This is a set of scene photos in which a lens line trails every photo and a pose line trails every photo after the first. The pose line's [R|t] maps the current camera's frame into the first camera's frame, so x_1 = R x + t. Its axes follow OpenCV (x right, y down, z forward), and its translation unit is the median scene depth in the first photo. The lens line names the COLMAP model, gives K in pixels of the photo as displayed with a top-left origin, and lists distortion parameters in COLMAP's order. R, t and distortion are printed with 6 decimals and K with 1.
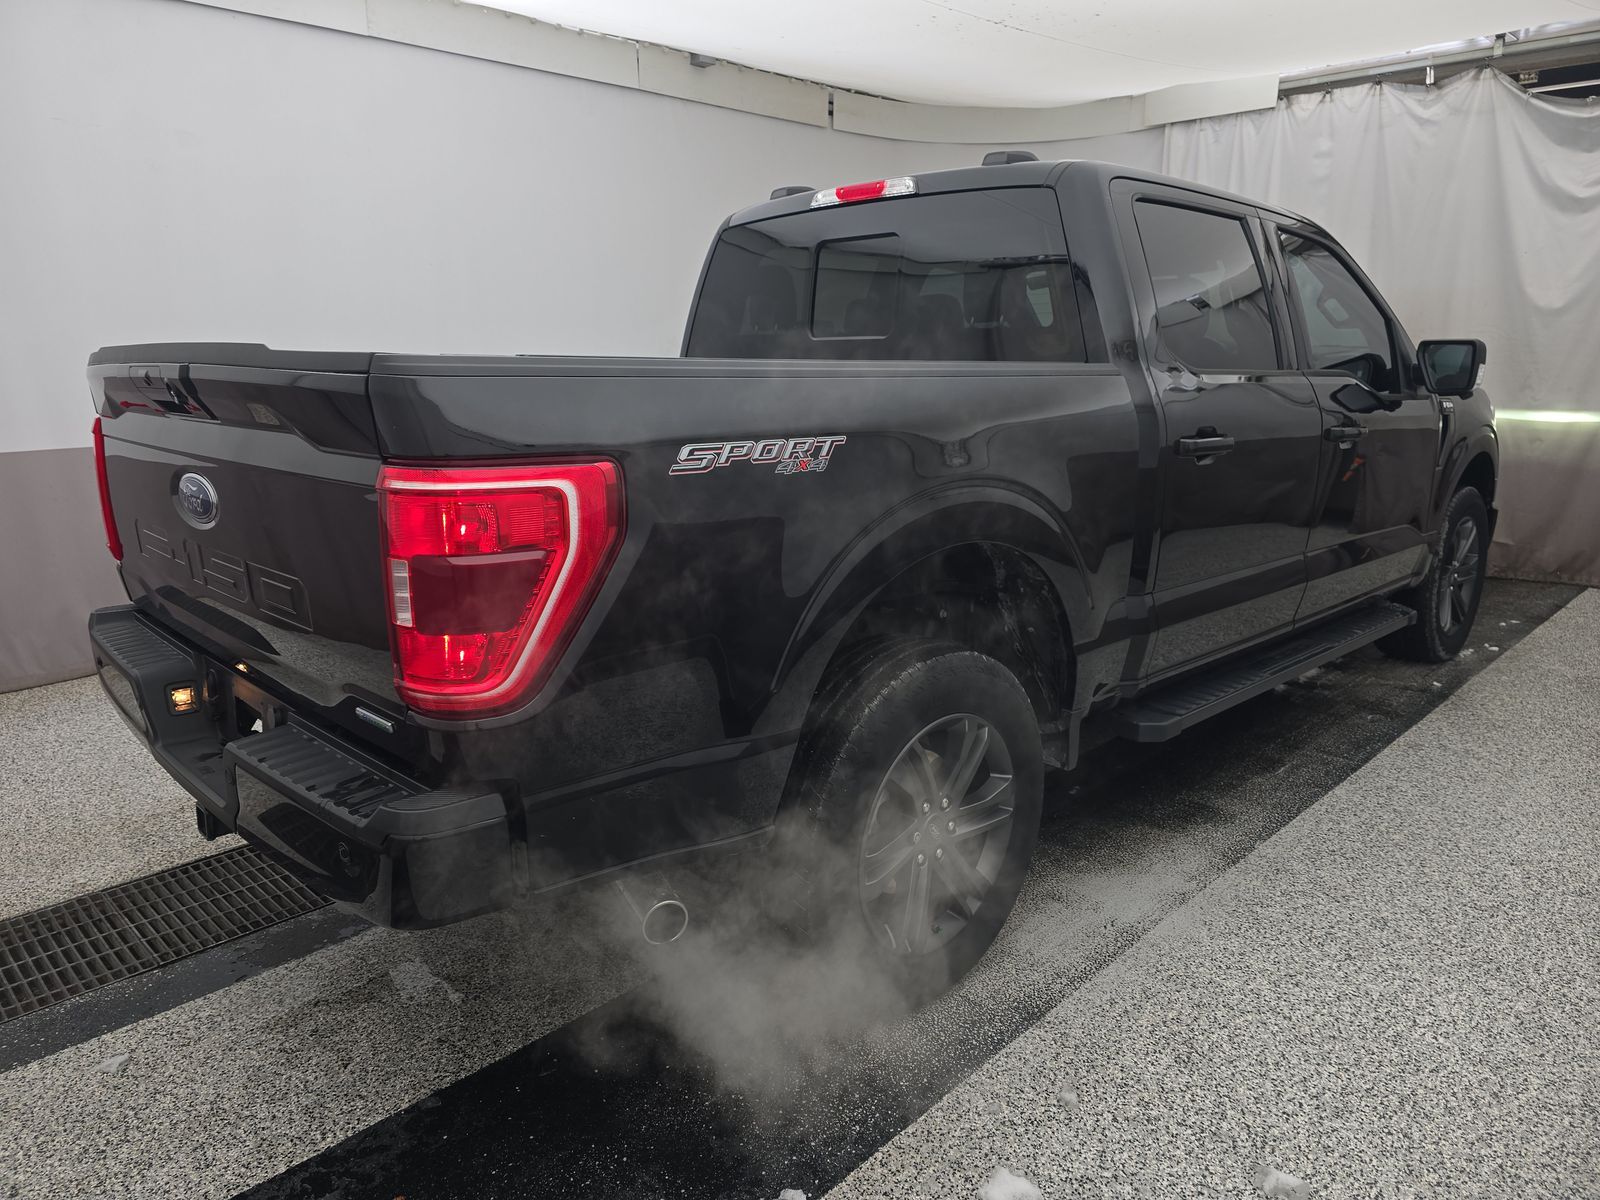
lens RADIAL K [[1070.3, 0, 792.5], [0, 1070.3, 600.5], [0, 0, 1]] dist [0.037493, -0.026062]
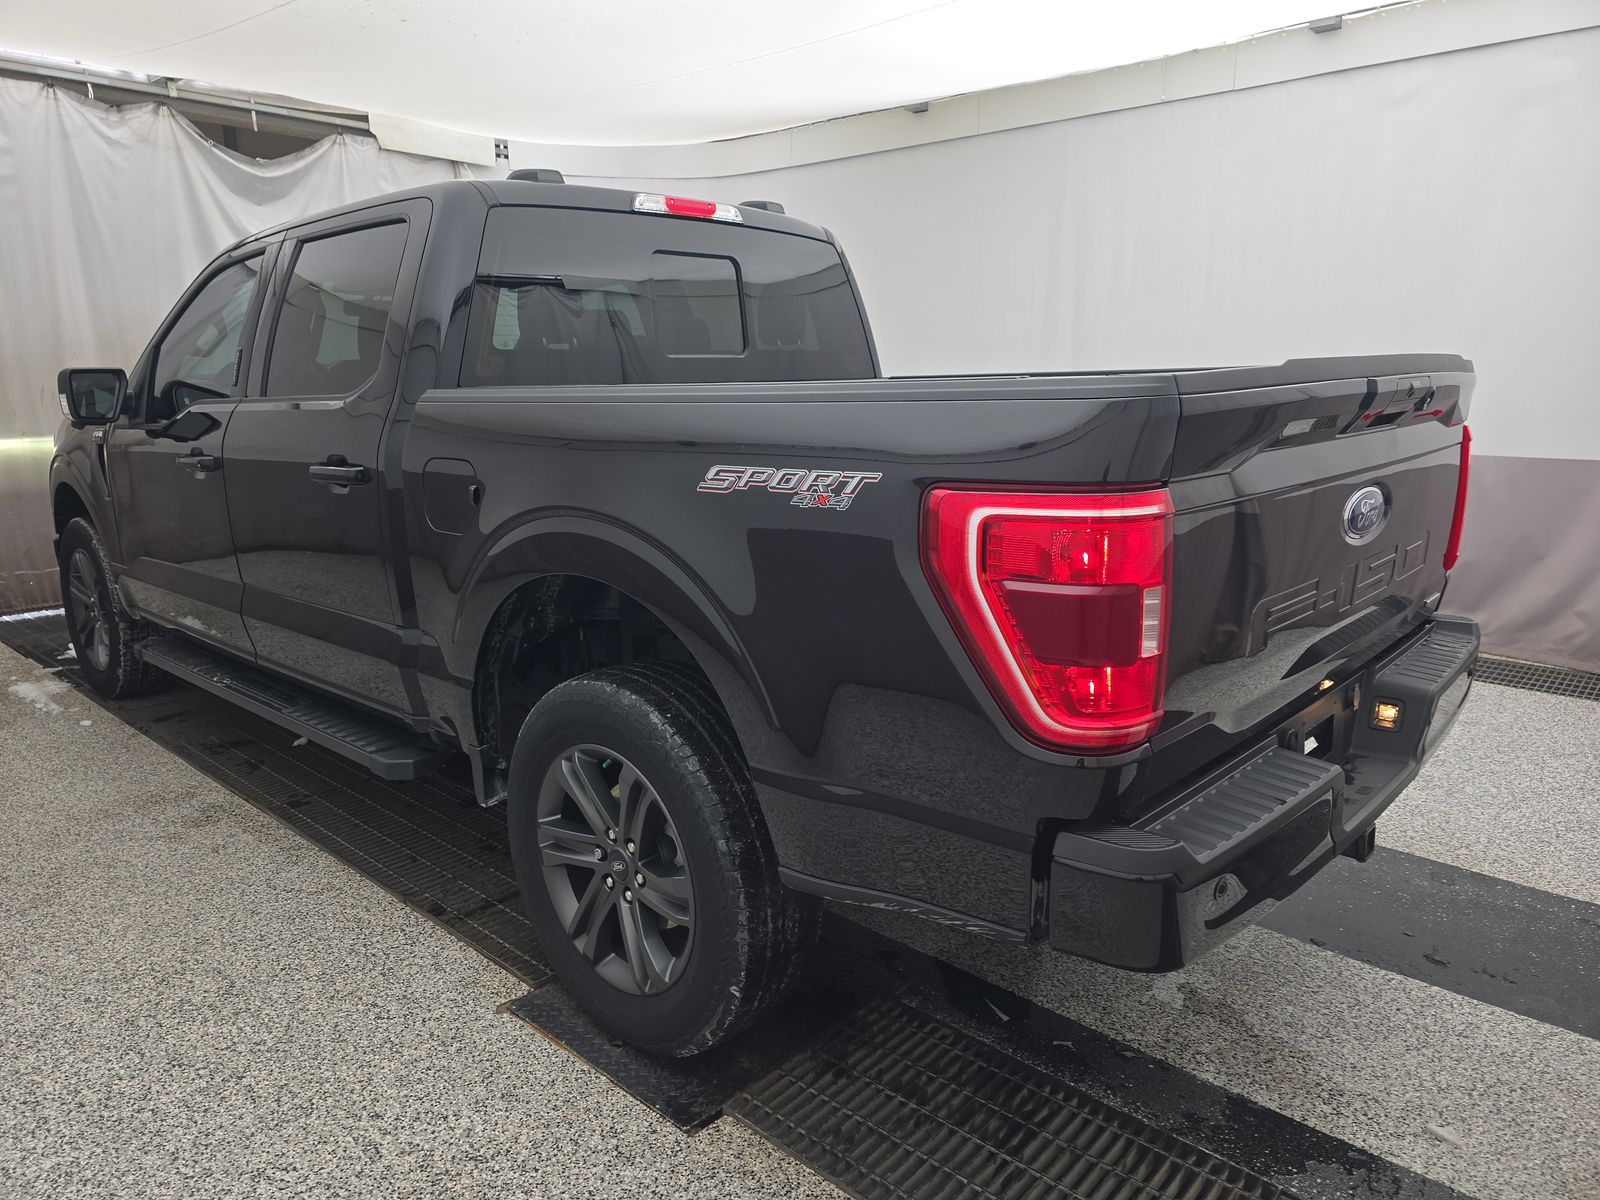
lens RADIAL K [[1070.3, 0, 792.5], [0, 1070.3, 600.5], [0, 0, 1]] dist [0.037493, -0.026062]
pose [[-0.043707, -0.211985, 0.976295, -0.996026], [0.237133, 0.947100, 0.216262, -0.234865], [-0.970493, 0.240964, 0.008874, 1.007416]]
